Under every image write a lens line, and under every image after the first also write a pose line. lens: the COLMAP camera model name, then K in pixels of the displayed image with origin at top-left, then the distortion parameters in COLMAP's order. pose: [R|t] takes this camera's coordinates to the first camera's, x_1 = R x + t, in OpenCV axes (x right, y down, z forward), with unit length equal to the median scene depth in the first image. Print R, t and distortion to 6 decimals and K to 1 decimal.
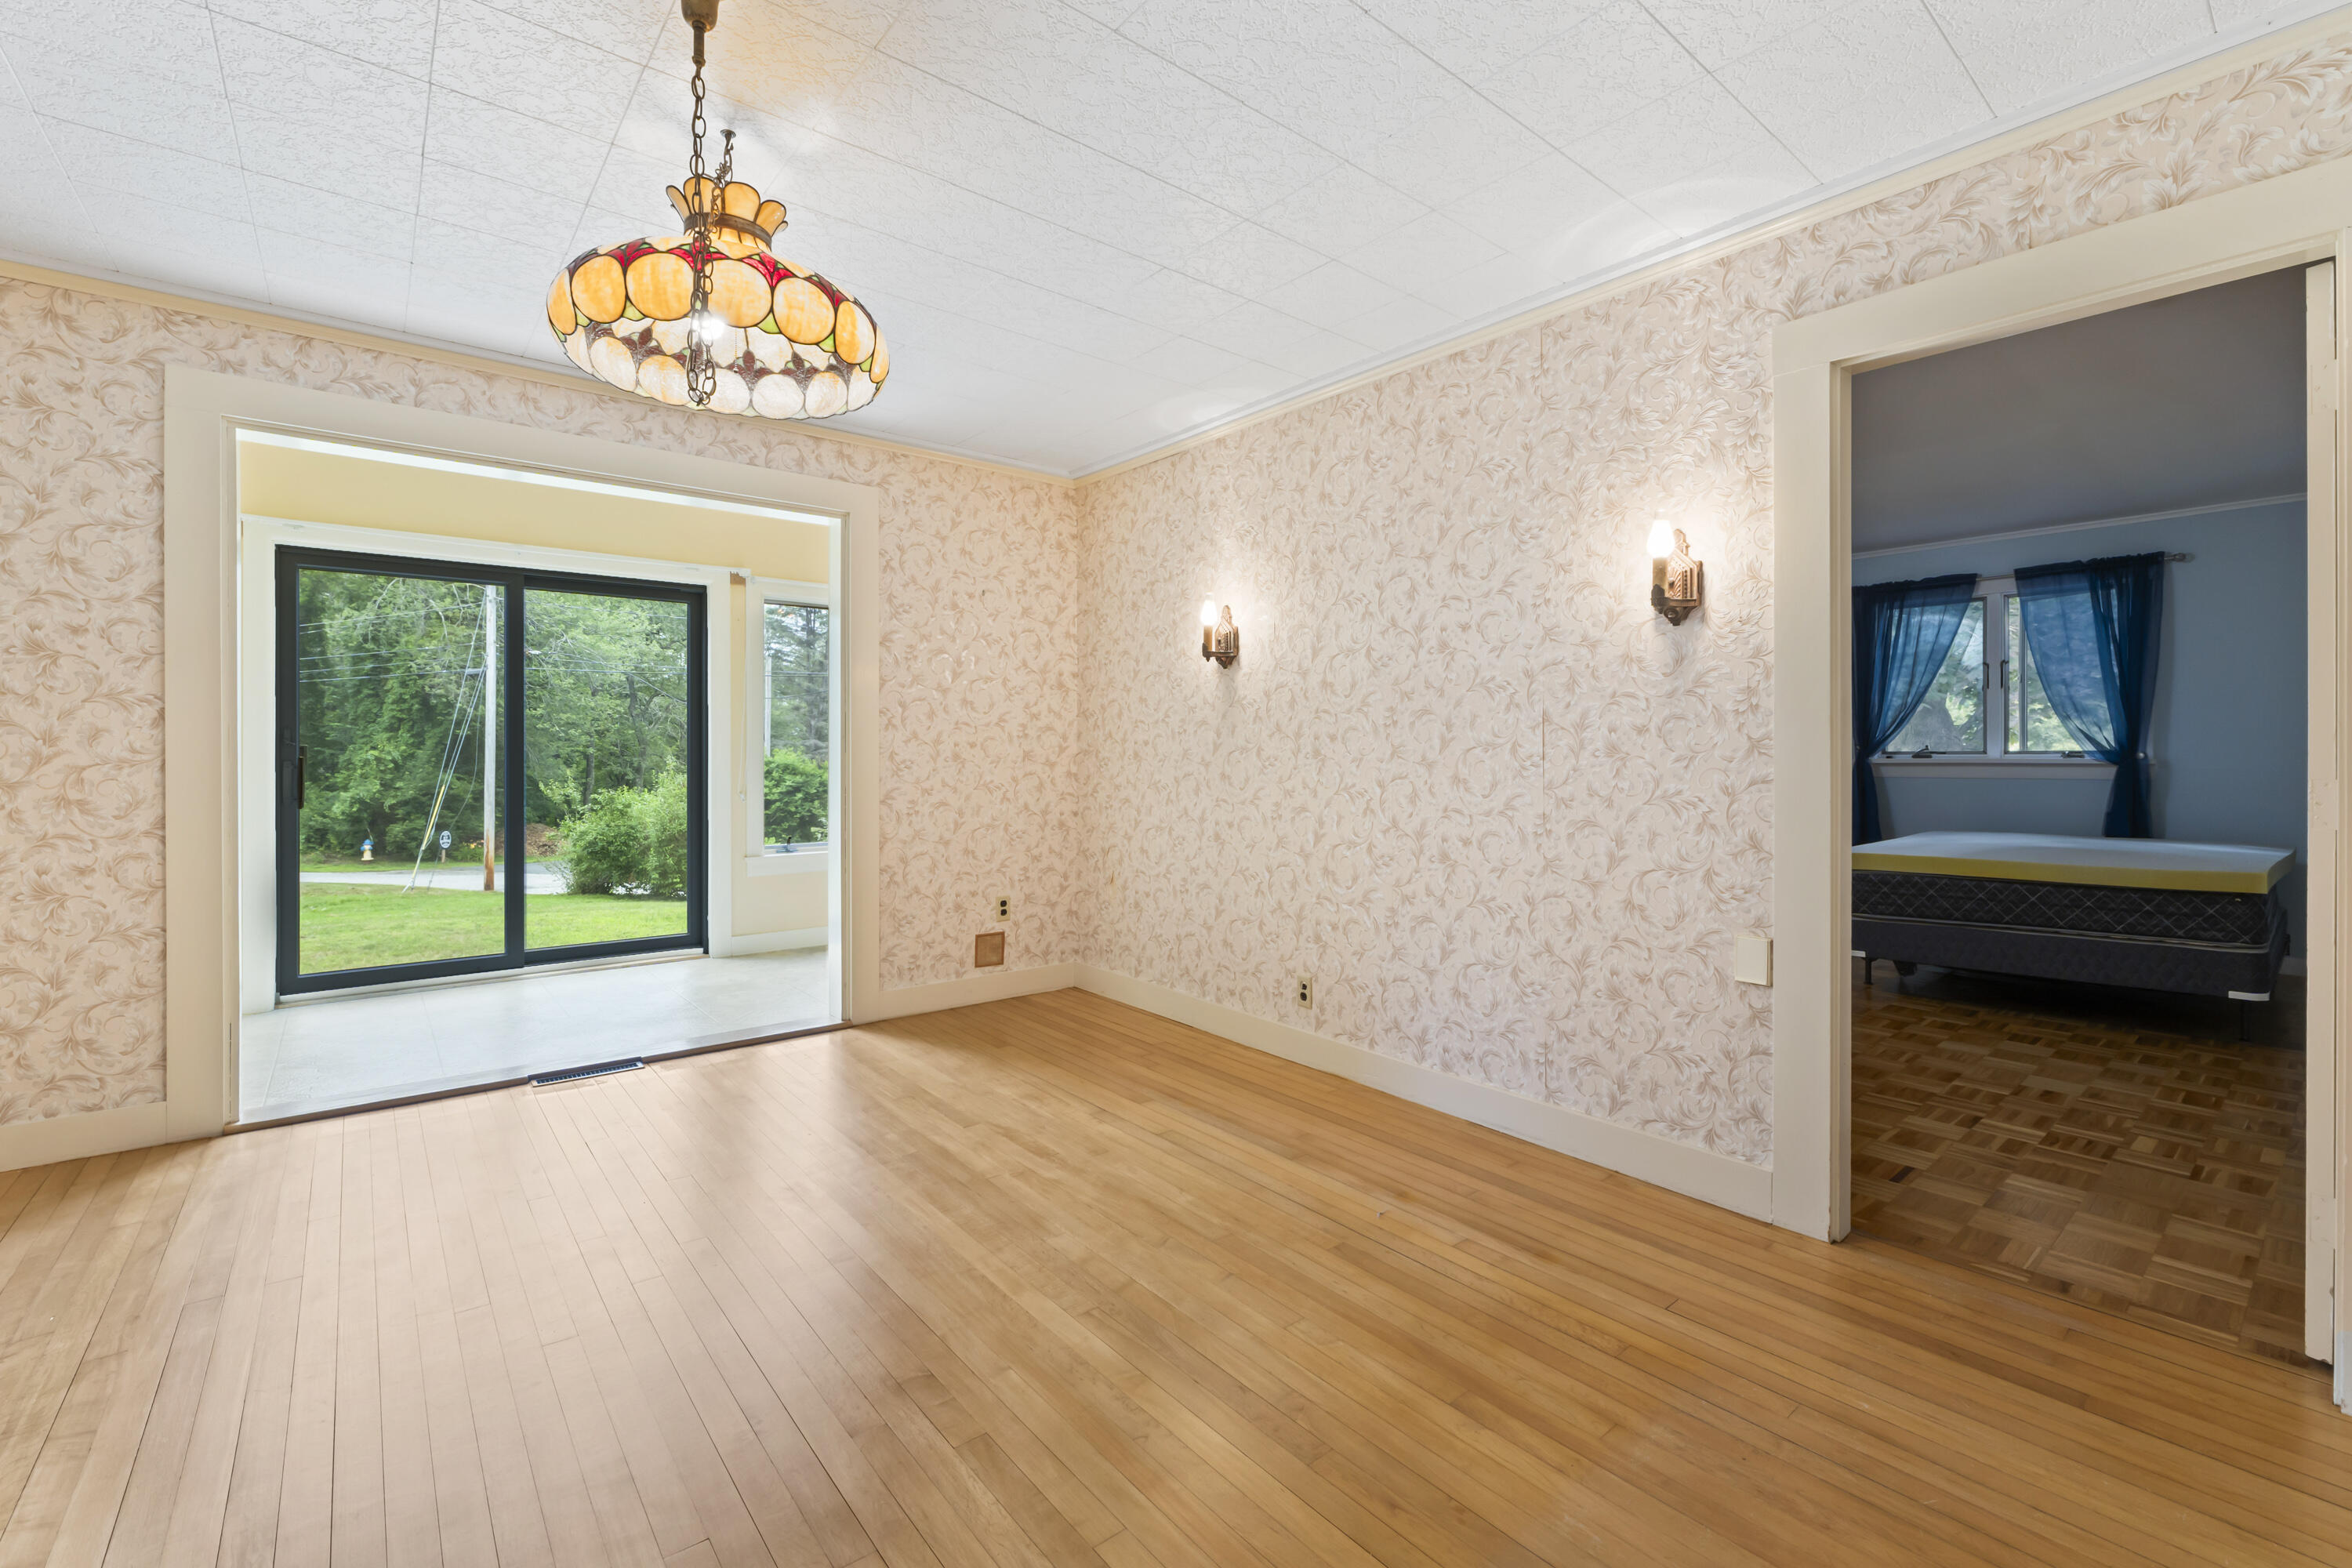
lens RADIAL K [[1006.1, 0, 1151.9], [0, 1006.1, 752.0], [0, 0, 1]] dist [-0.002399, -0.000553]
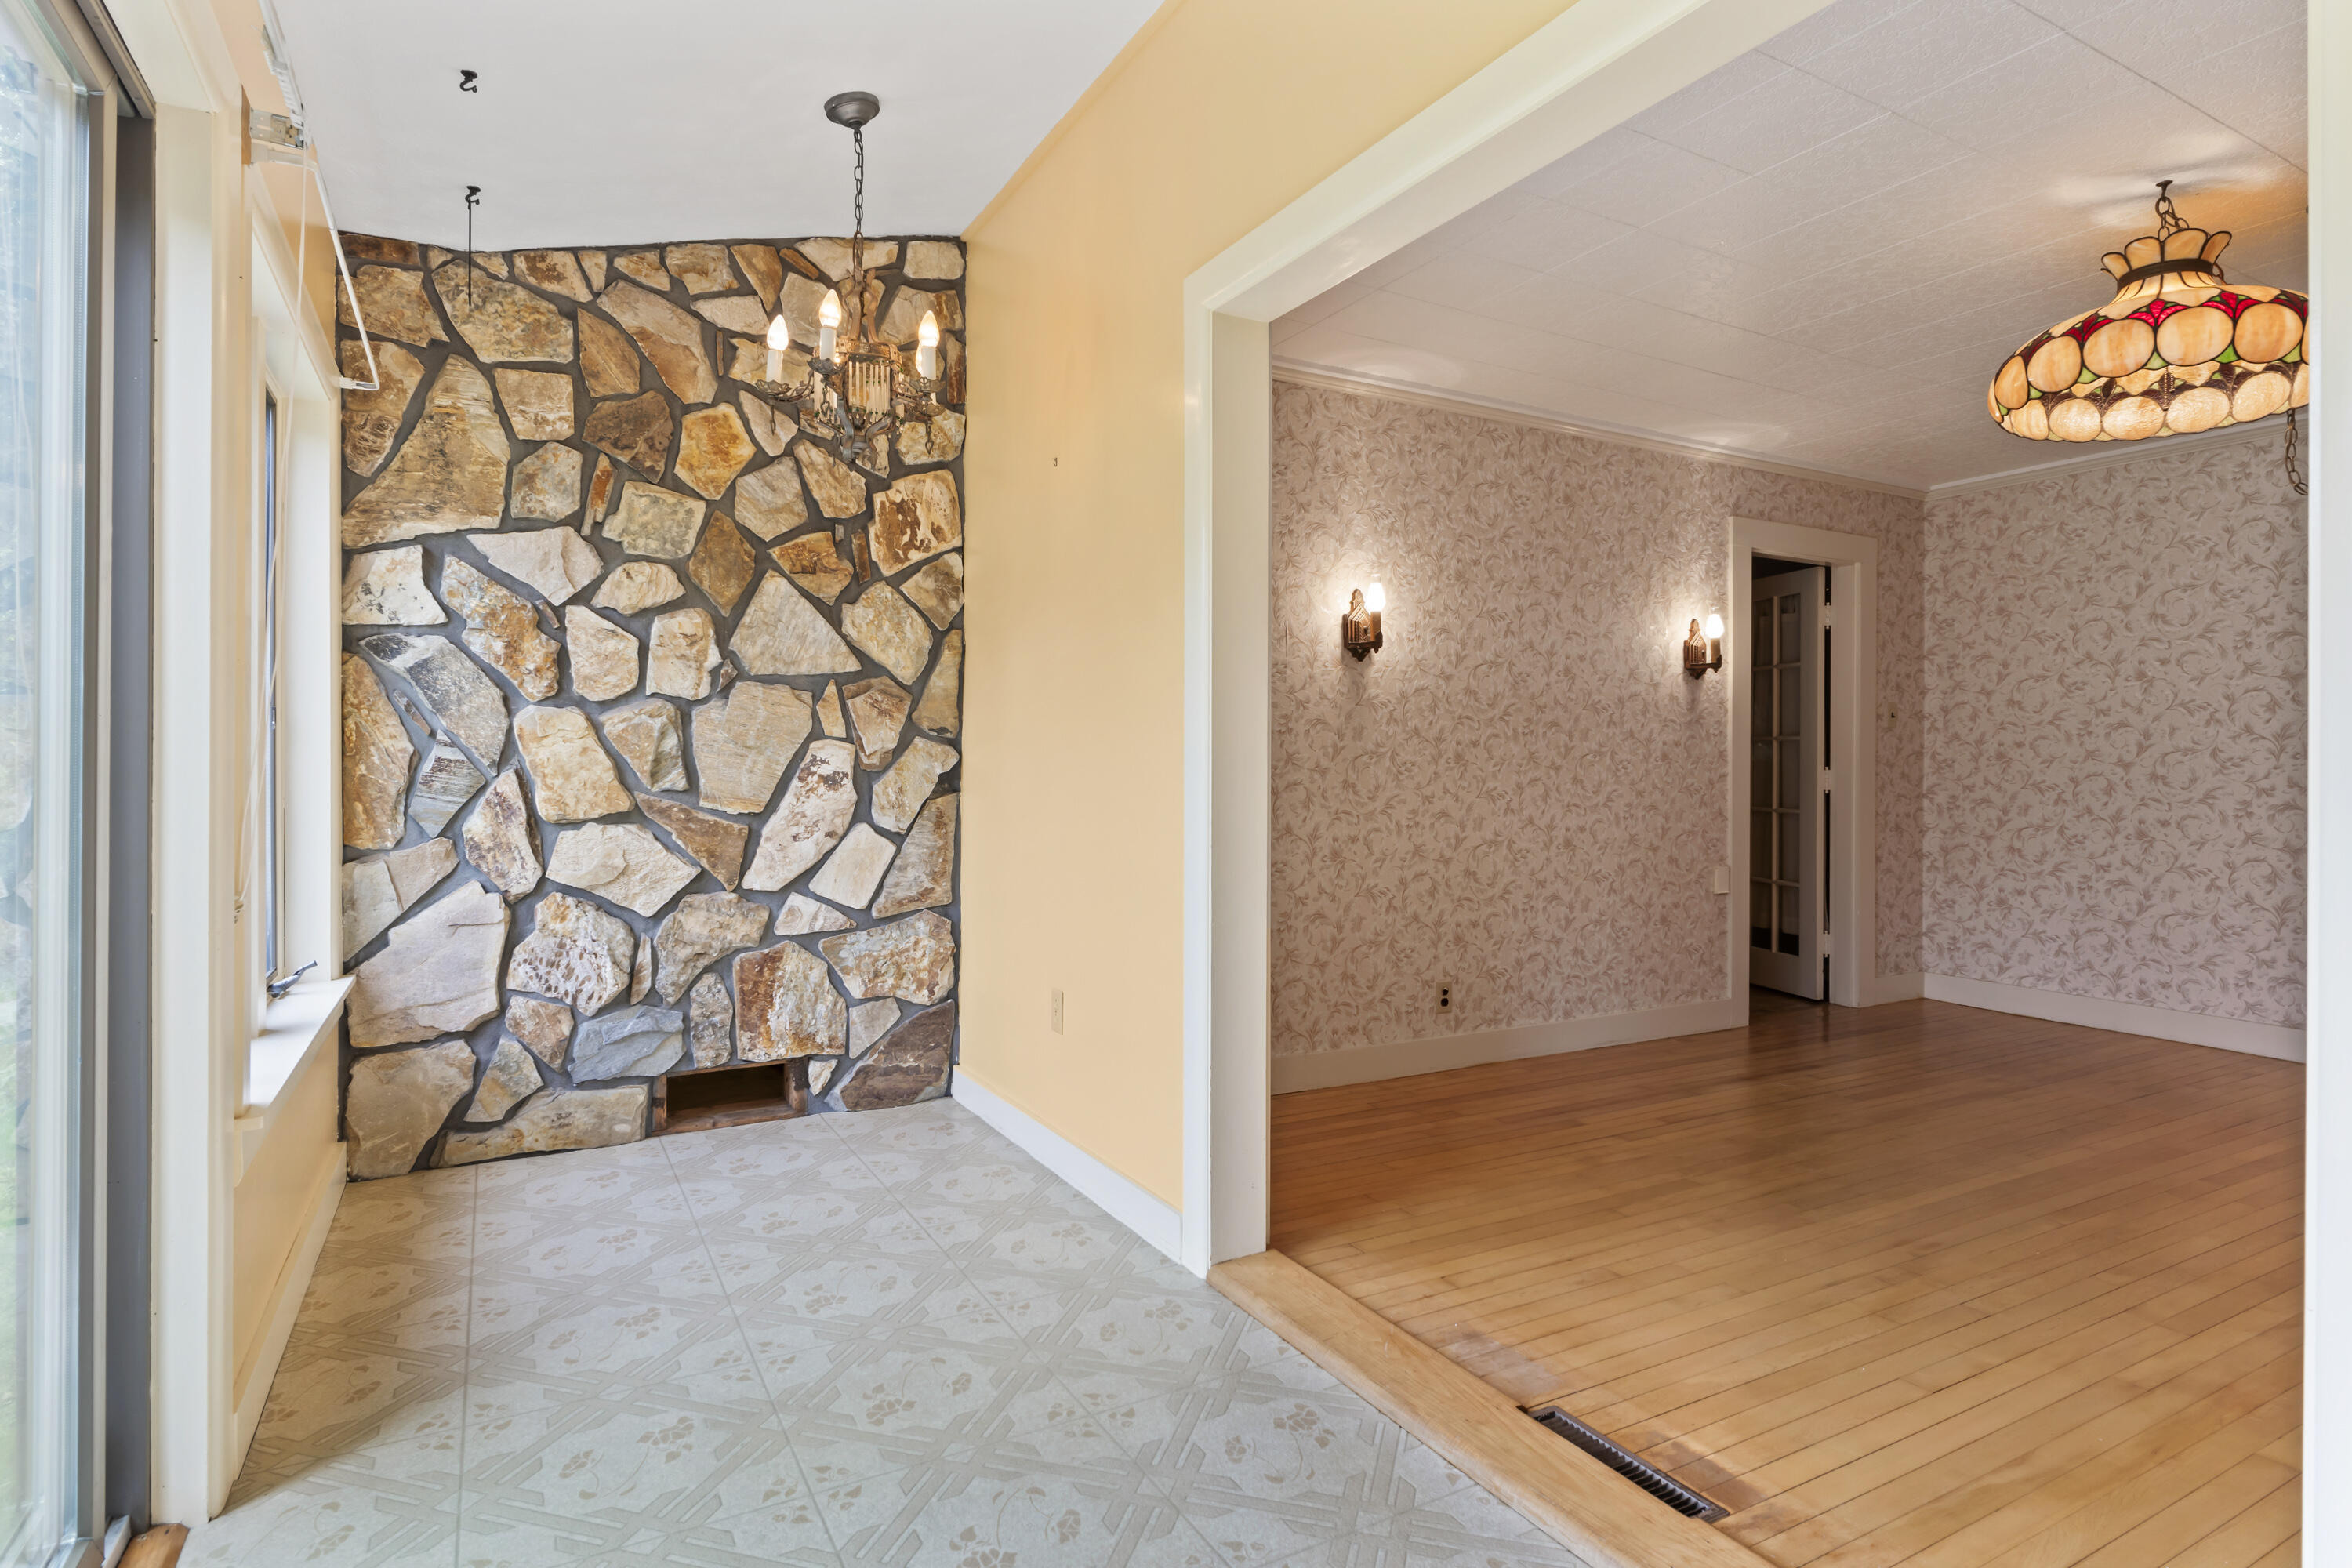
lens RADIAL K [[1225.5, 0, 1172.3], [0, 1225.5, 767.4], [0, 0, 1]] dist [-0.004001, -0.000463]
pose [[0.165232, -0.000607, 0.986255, -1.107083], [-0.001157, 0.999999, 0.000809, 0.009721], [-0.986254, -0.001274, 0.165231, 1.081535]]
